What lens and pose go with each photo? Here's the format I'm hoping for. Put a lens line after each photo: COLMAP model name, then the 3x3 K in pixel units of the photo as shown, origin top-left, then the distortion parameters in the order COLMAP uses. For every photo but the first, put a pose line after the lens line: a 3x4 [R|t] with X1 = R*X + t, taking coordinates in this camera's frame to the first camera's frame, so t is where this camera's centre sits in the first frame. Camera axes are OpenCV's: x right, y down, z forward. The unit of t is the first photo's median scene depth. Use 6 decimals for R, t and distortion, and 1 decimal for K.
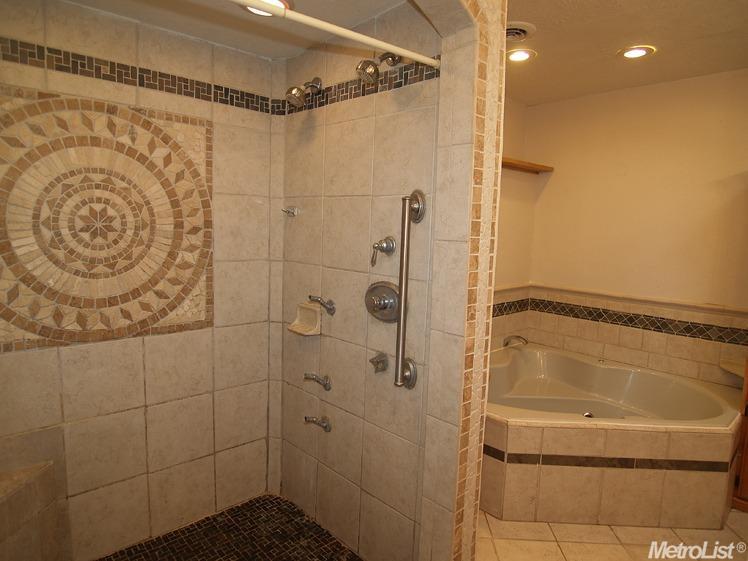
lens RADIAL K [[467.8, 0, 366.3], [0, 467.8, 279.9], [0, 0, 1]] dist [-0.038266, 0.005692]
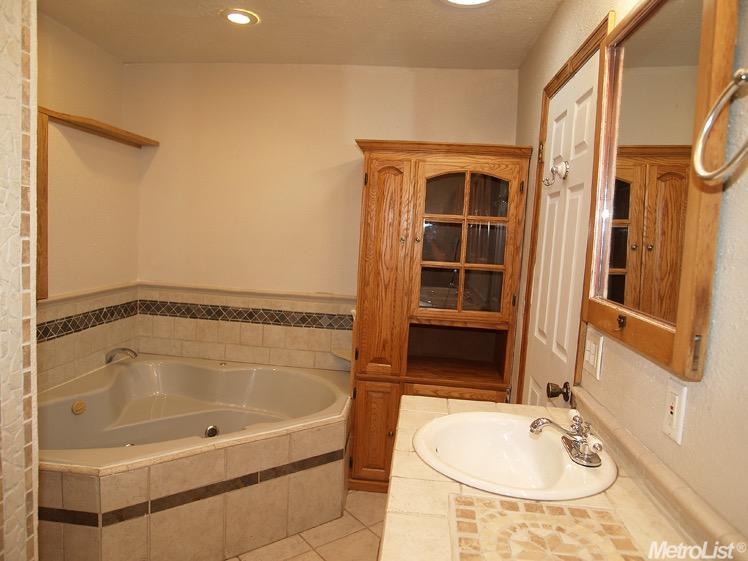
lens RADIAL K [[505.0, 0, 373.7], [0, 505.0, 279.1], [0, 0, 1]] dist [0.042010, 0.001608]
pose [[0.734829, -0.046362, 0.676666, 0.084600], [0.043658, 0.998825, 0.021025, 0.003838], [-0.676846, 0.014092, 0.735990, 0.101098]]
